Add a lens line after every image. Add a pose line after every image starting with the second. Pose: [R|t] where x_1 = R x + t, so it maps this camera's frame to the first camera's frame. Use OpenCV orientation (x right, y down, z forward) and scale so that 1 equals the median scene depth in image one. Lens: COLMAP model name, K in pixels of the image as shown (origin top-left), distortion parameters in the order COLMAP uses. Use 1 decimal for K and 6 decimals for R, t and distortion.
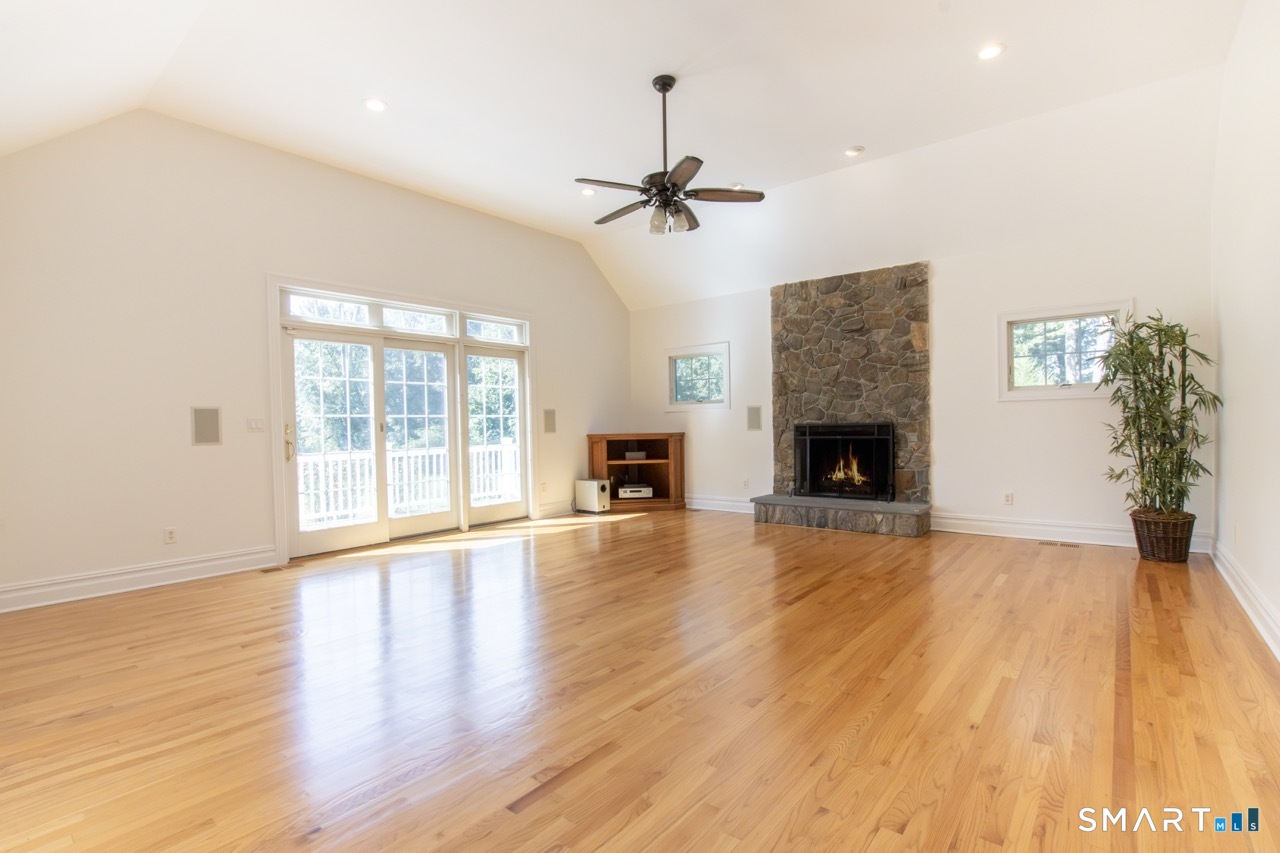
lens RADIAL K [[610.8, 0, 642.1], [0, 610.8, 435.7], [0, 0, 1]] dist [-0.011841, -0.000068]
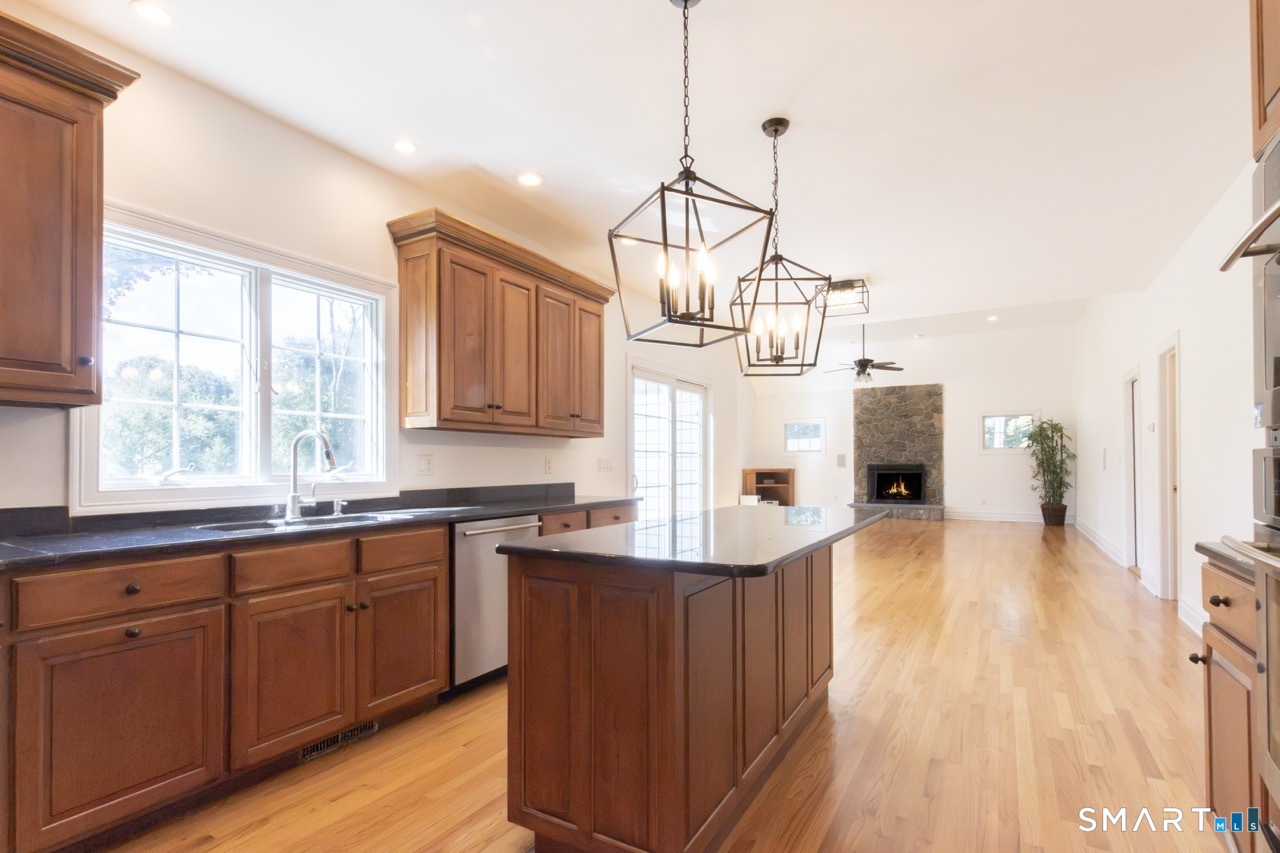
lens RADIAL K [[610.8, 0, 623.3], [0, 610.8, 458.3], [0, 0, 1]] dist [-0.011841, -0.000068]
pose [[0.993751, 0.010080, 0.111166, -0.783336], [-0.007414, 0.999676, -0.024367, 0.014839], [-0.111375, 0.023391, 0.993503, -0.852284]]
